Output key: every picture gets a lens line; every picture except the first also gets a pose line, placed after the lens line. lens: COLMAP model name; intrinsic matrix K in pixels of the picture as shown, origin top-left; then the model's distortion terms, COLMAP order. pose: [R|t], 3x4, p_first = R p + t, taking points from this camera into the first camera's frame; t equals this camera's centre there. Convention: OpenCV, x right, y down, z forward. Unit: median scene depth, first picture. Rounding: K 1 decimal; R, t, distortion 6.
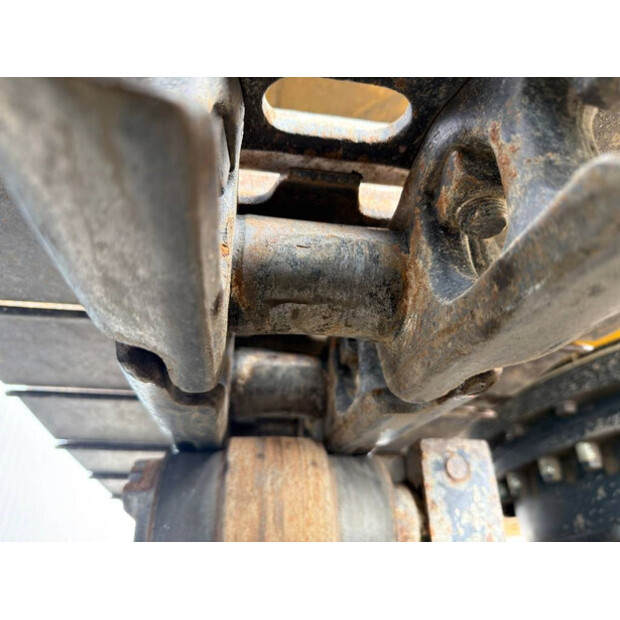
lens RADIAL K [[434.3, 0, 310.0], [0, 434.3, 310.0], [0, 0, 1]] dist [0.006976, -0.092047]
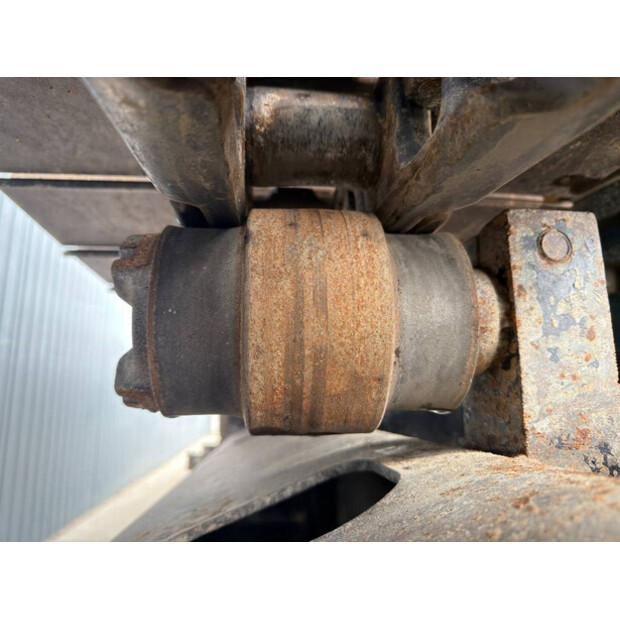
lens RADIAL K [[434.3, 0, 310.0], [0, 434.3, 310.0], [0, 0, 1]] dist [0.006976, -0.092047]
pose [[0.998889, 0.000356, -0.047113, -0.048686], [0.016659, 0.932713, 0.360236, 0.202817], [0.044071, -0.360620, 0.931671, 0.262414]]
